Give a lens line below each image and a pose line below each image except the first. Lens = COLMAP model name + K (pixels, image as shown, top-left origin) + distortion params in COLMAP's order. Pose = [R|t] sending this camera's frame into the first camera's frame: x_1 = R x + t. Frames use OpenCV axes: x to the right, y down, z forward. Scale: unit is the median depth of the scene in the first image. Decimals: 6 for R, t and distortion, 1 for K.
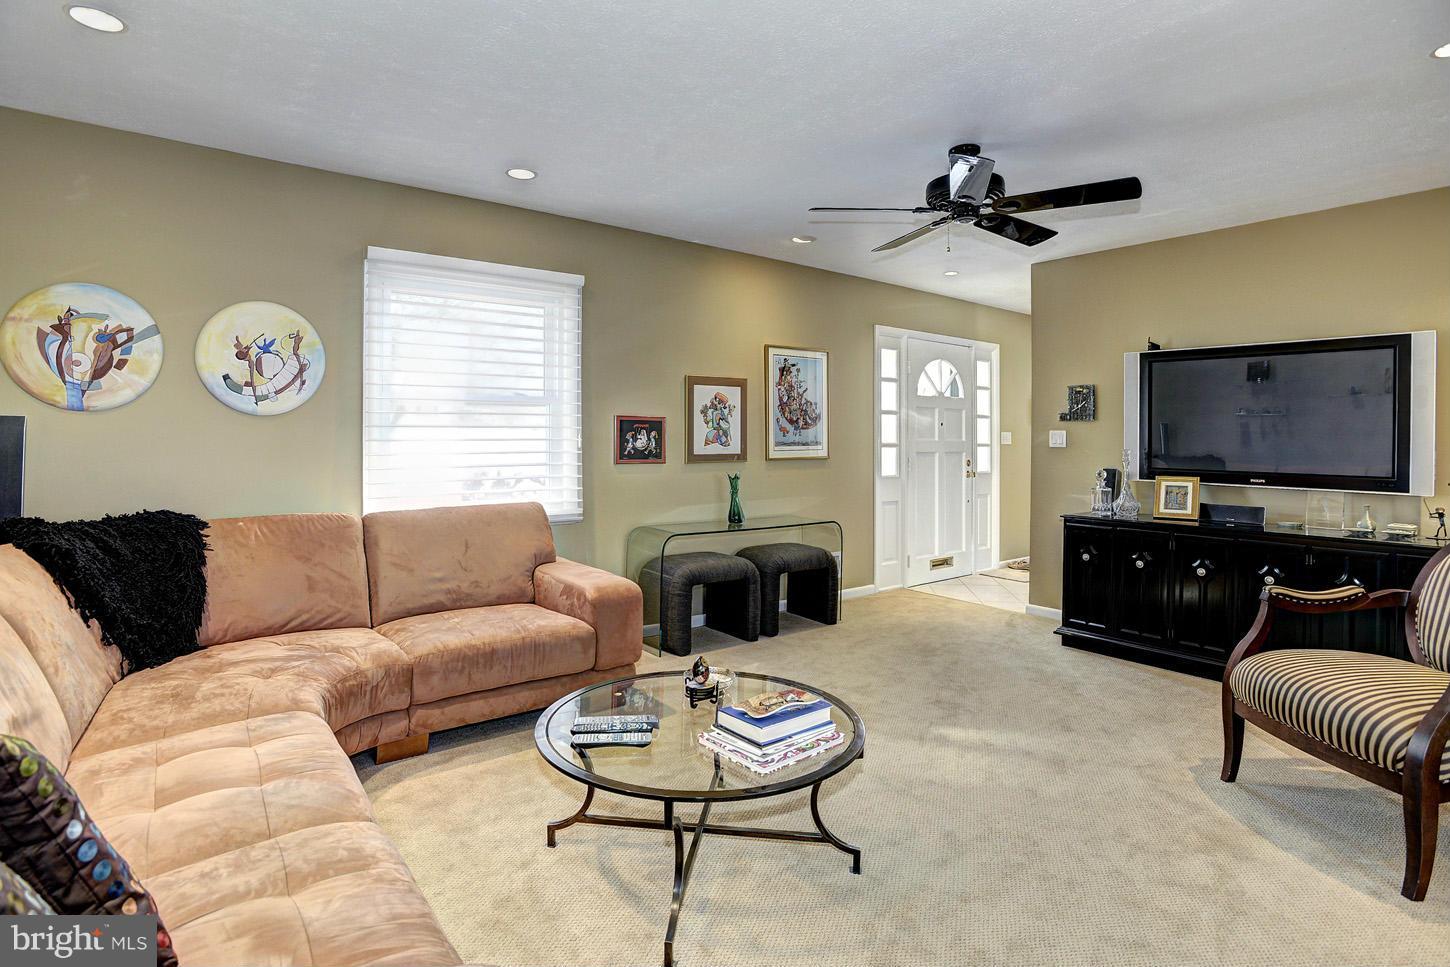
lens RADIAL K [[744.2, 0, 725.4], [0, 744.2, 441.0], [0, 0, 1]] dist [-0.039028, 0.010799]
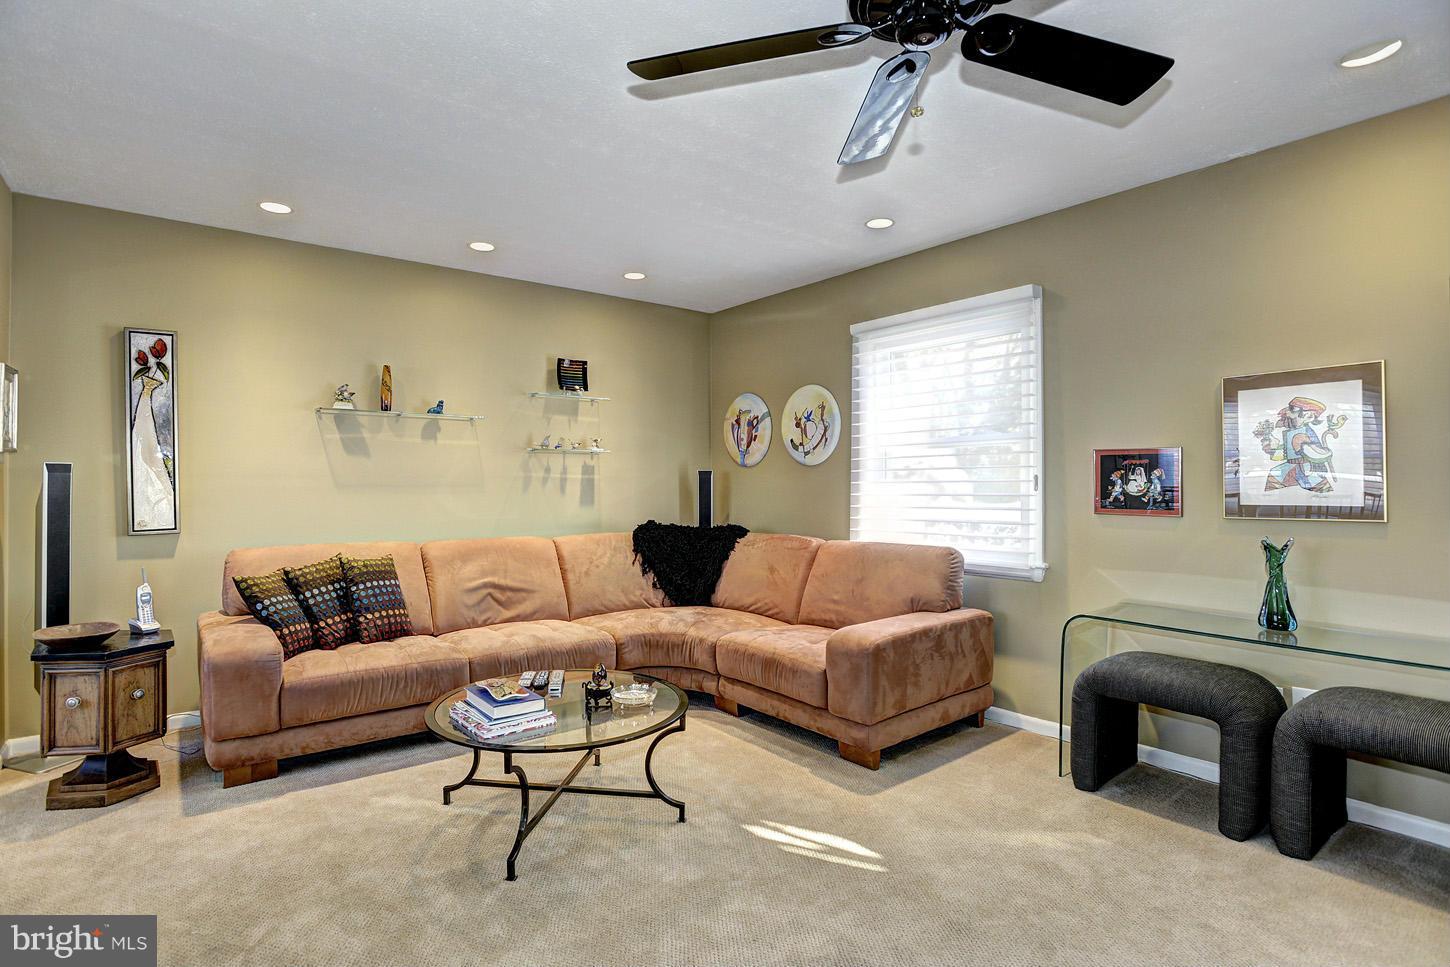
lens RADIAL K [[744.2, 0, 729.9], [0, 744.2, 488.2], [0, 0, 1]] dist [-0.039028, 0.010799]
pose [[-0.000044, 0.003484, -0.999994, 0.785973], [-0.001897, 0.999992, 0.003484, 0.004162], [0.999998, 0.001897, -0.000037, 0.826932]]
